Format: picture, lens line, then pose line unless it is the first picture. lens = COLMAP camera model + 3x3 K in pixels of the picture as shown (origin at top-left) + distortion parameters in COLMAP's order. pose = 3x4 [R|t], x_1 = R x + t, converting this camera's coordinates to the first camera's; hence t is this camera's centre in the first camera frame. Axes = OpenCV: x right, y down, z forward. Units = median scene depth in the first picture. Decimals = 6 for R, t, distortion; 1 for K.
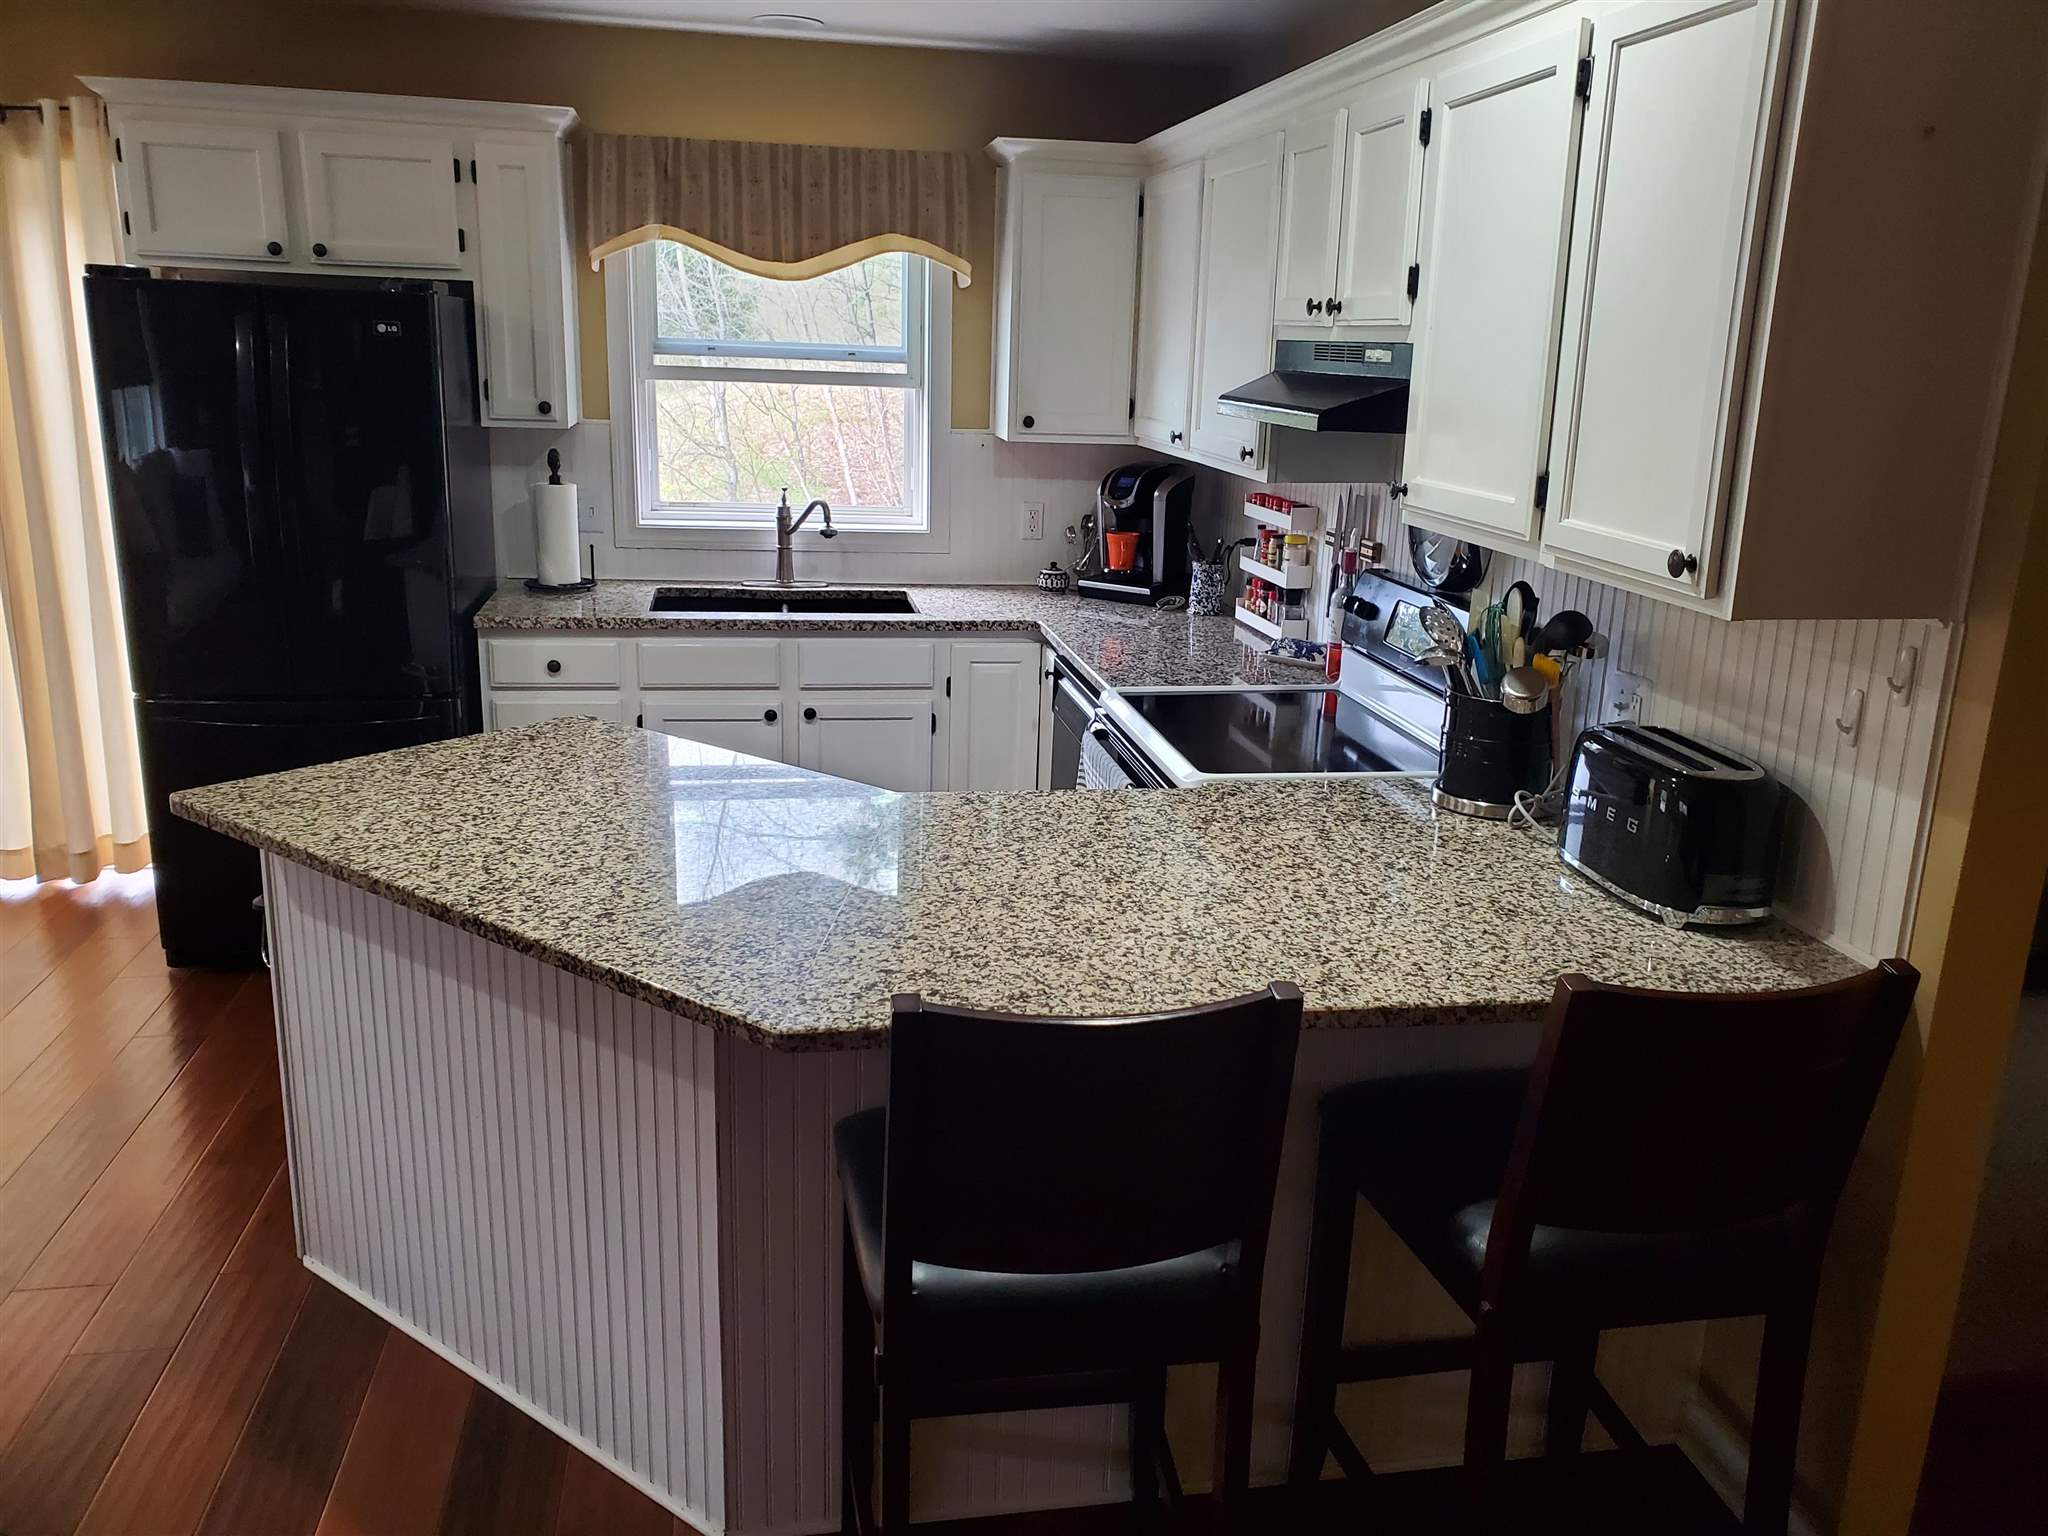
lens RADIAL K [[1570.2, 0, 1024.0], [0, 1570.2, 768.0], [0, 0, 1]] dist [0.091264, -0.190595]
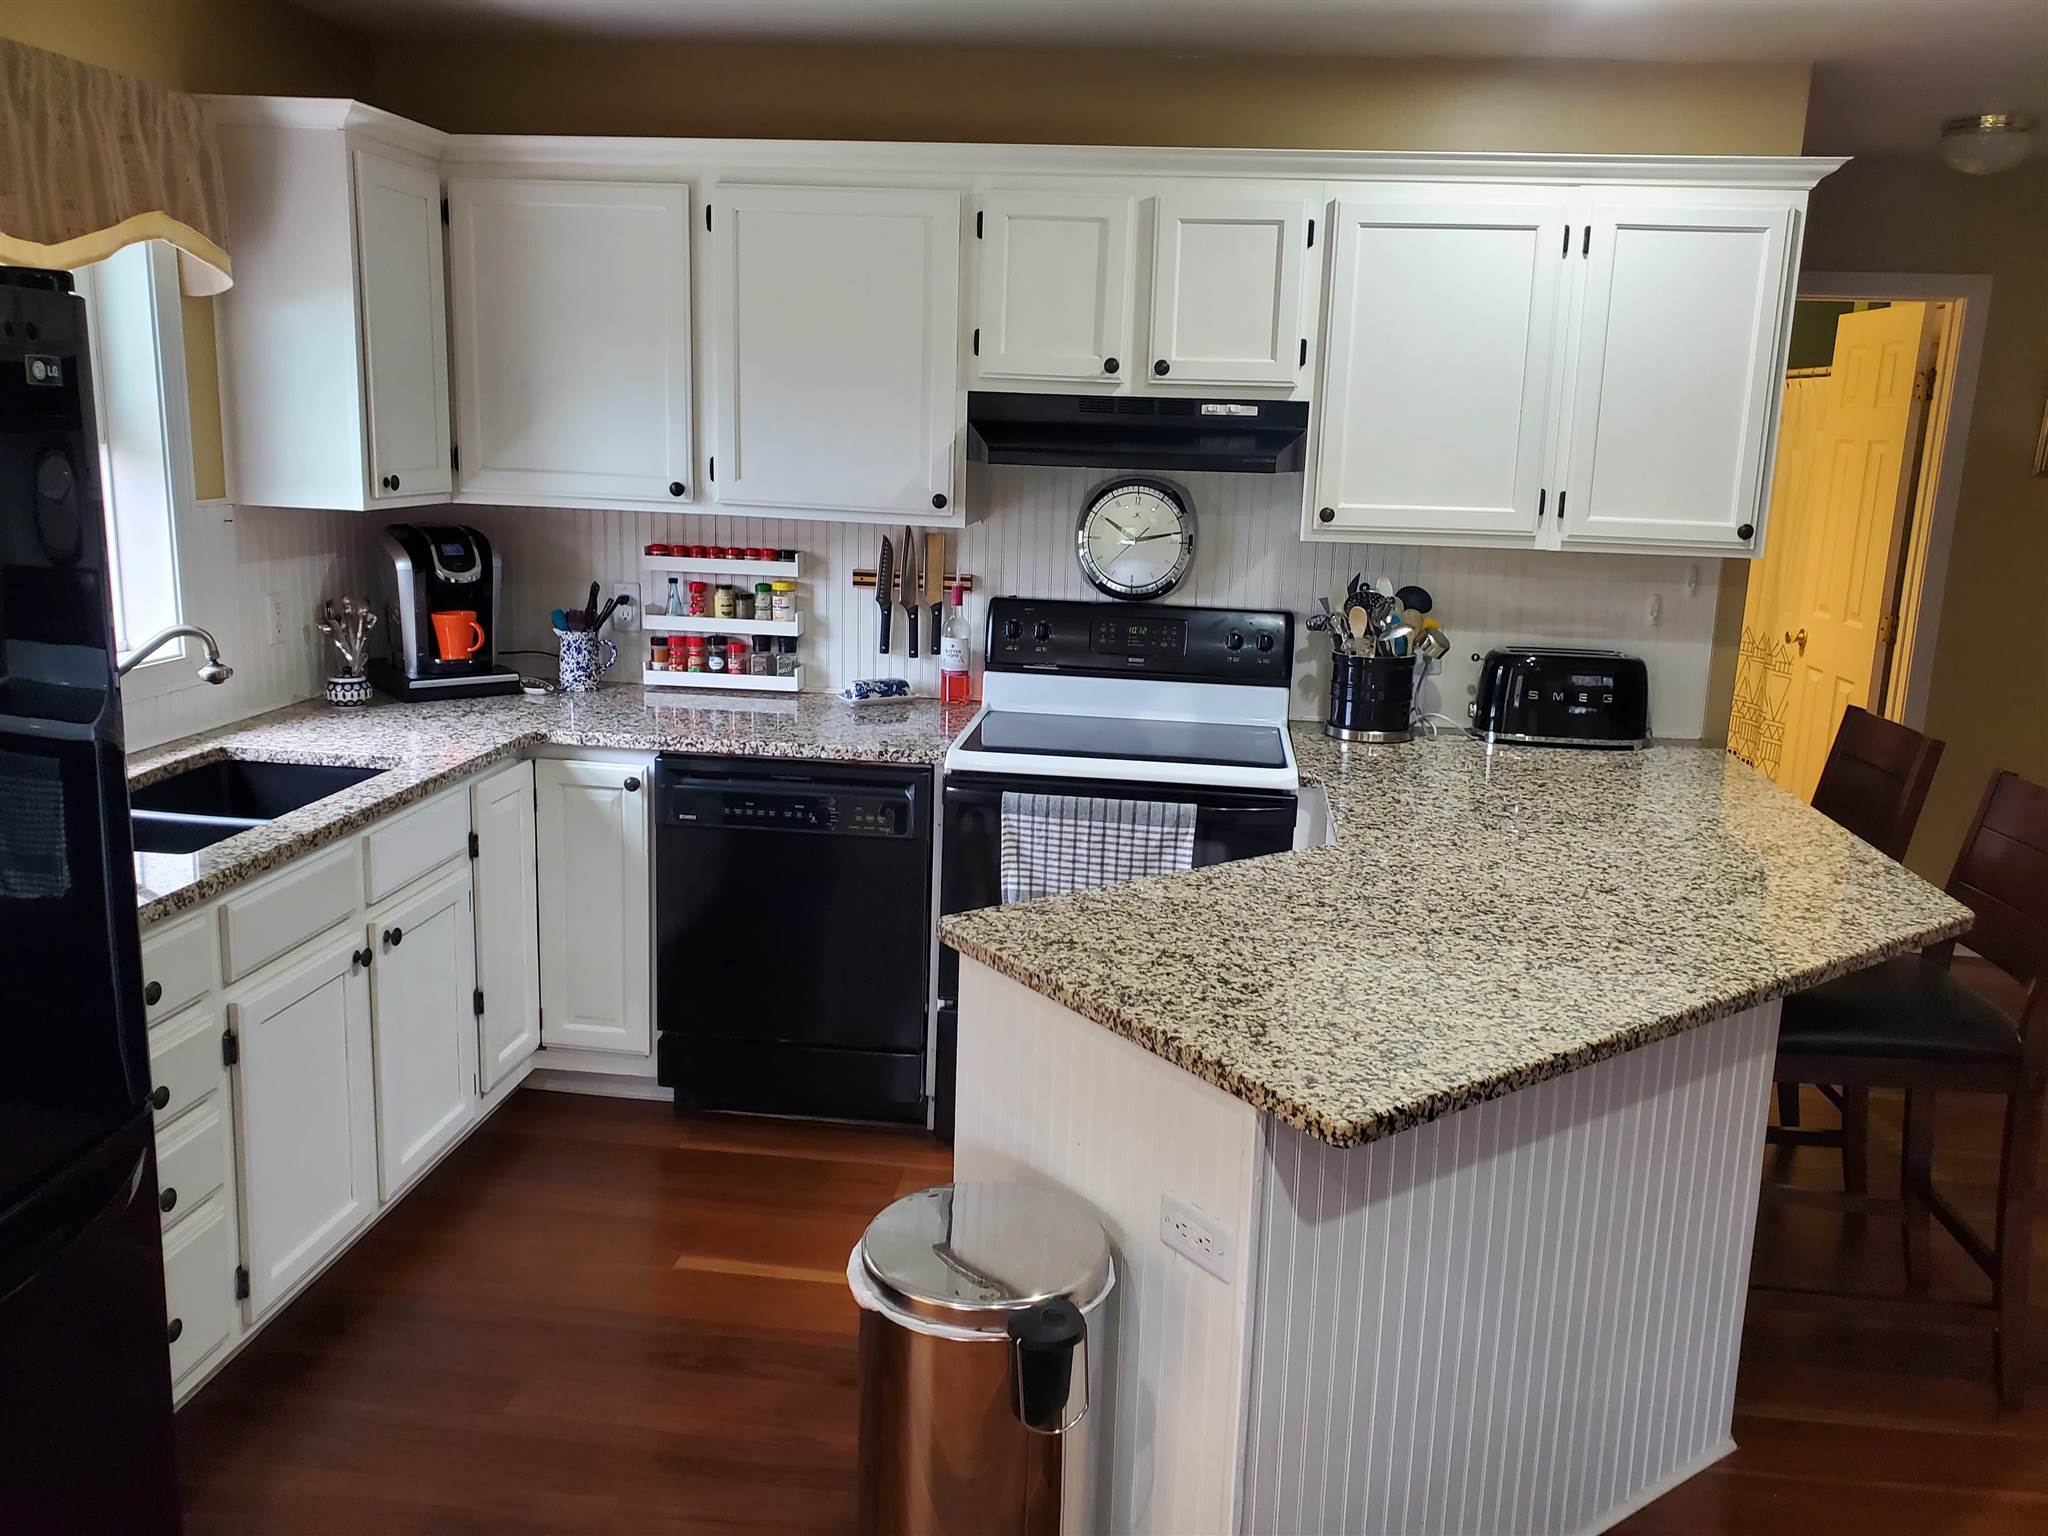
lens RADIAL K [[1603.4, 0, 1024.0], [0, 1603.4, 768.0], [0, 0, 1]] dist [0.048774, -0.095279]
pose [[0.289869, -0.225208, 0.930192, -0.750471], [0.225758, 0.960583, 0.162214, -0.168256], [-0.930059, 0.162977, 0.329286, 0.567710]]
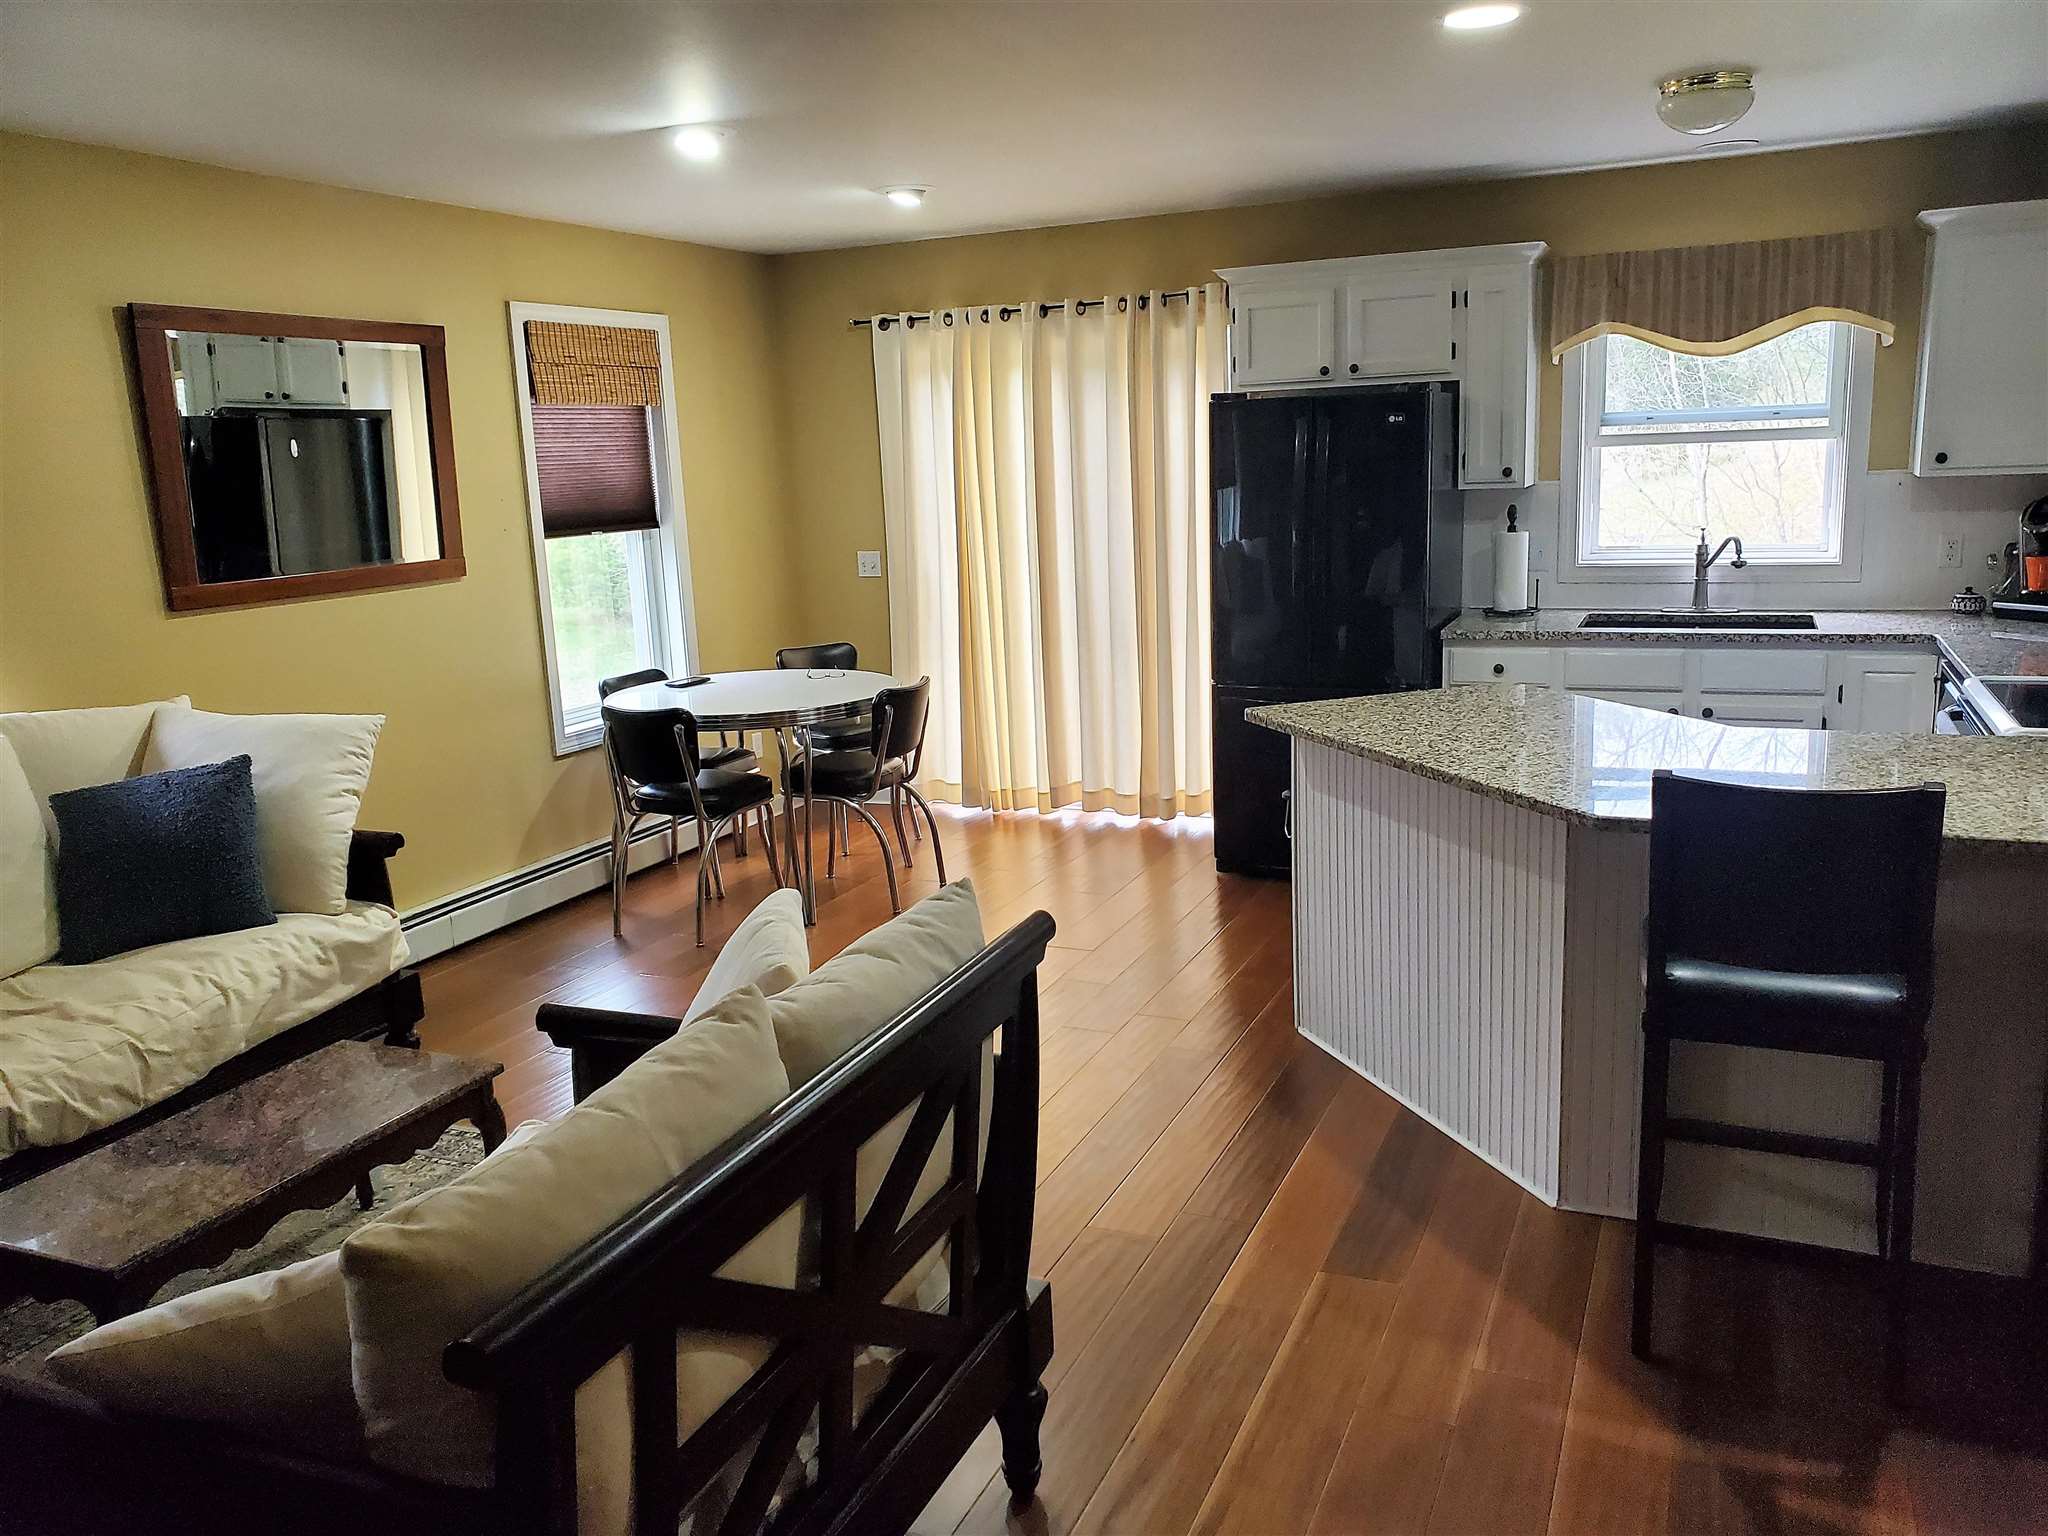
lens RADIAL K [[1557.9, 0, 1045.0], [0, 1557.9, 785.1], [0, 0, 1]] dist [-0.026049, 0.068860]
pose [[0.831340, 0.051511, -0.553372, 0.110016], [-0.076792, 0.996791, -0.022579, 0.093685], [0.550434, 0.061266, 0.832628, -0.275095]]
